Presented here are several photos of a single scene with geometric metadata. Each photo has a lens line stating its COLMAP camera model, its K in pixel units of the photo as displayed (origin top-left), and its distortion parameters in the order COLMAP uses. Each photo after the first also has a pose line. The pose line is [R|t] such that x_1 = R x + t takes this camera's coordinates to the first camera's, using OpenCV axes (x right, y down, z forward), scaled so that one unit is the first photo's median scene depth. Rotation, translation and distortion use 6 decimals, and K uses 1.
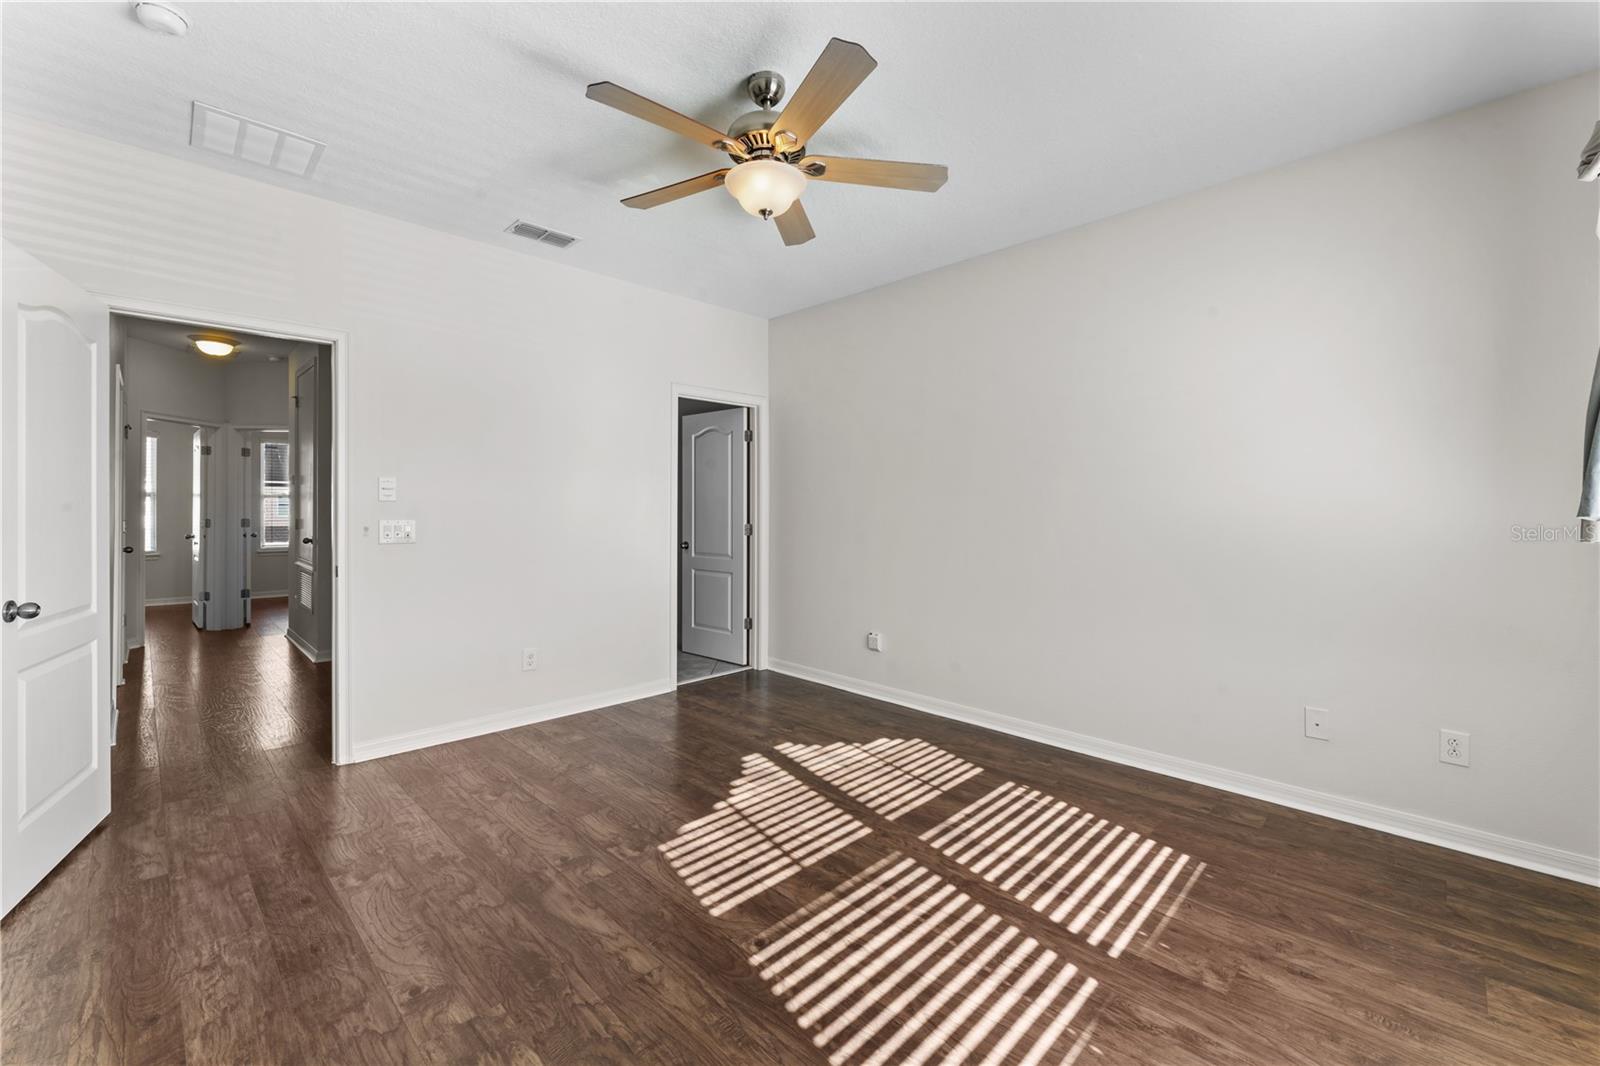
lens RADIAL K [[663.0, 0, 798.2], [0, 663.0, 513.7], [0, 0, 1]] dist [-0.003163, -0.000474]
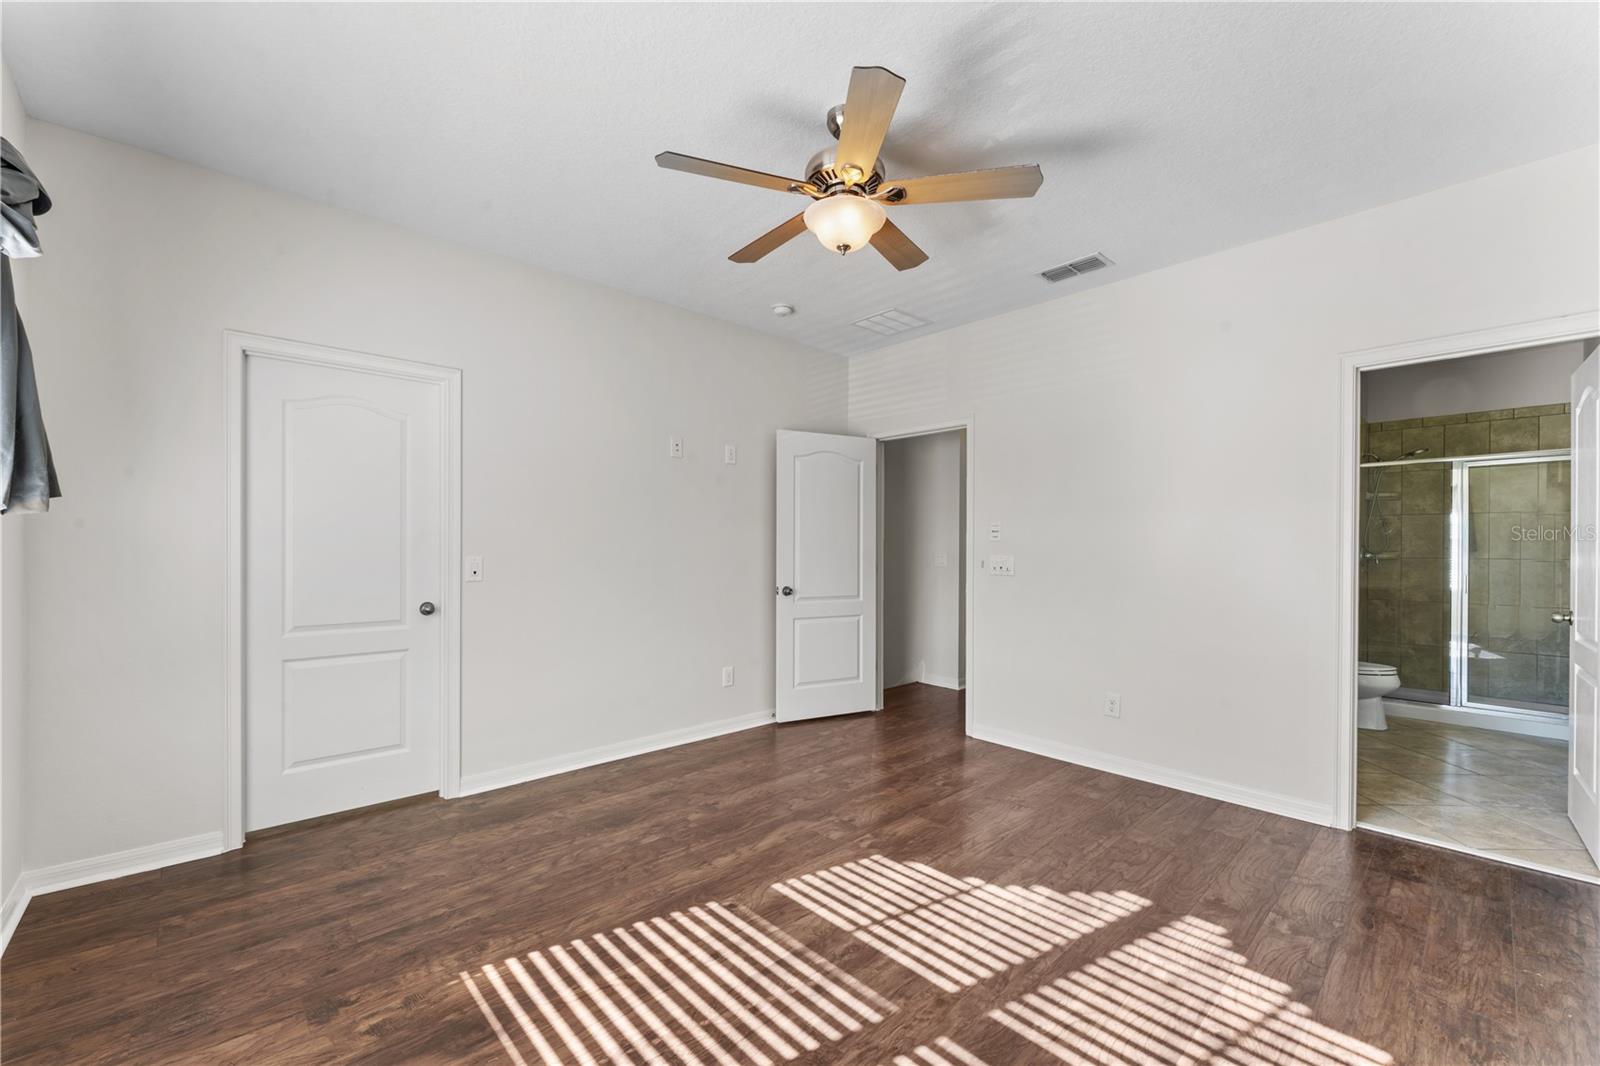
lens RADIAL K [[668.1, 0, 792.9], [0, 668.1, 543.6], [0, 0, 1]] dist [-0.000456, 0.000026]
pose [[-0.055906, -0.006540, -0.998415, 0.854165], [-0.011254, 0.999919, -0.005920, -0.001495], [0.998373, 0.010905, -0.055975, 0.871339]]
